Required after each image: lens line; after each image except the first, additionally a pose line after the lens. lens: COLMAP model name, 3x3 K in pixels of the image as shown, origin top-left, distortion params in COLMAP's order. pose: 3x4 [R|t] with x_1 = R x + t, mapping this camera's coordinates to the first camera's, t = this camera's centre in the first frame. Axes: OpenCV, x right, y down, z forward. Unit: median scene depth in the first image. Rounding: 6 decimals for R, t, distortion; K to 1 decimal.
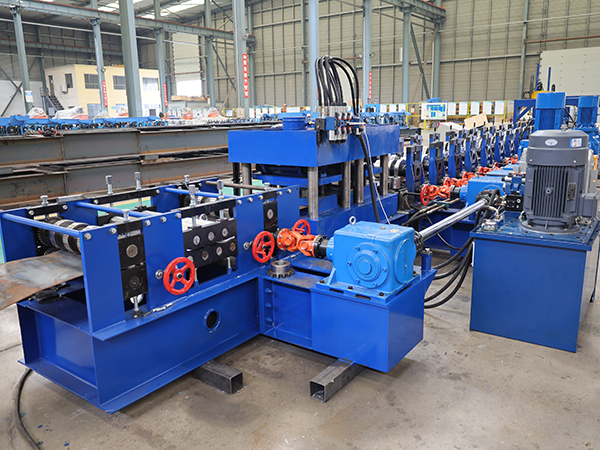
lens RADIAL K [[499.6, 0, 300.0], [0, 499.6, 225.0], [0, 0, 1]] dist [0.013567, 0.004882]
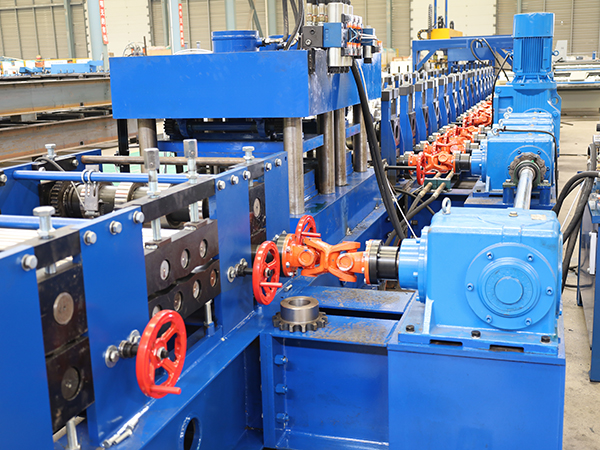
lens RADIAL K [[739.9, 0, 300.0], [0, 739.9, 225.0], [0, 0, 1]] dist [-0.009435, -0.007541]
pose [[0.948287, -0.074929, 0.308445, -0.265483], [0.079950, 0.996792, -0.003653, 0.001631], [-0.307182, 0.028124, 0.951235, 0.290733]]
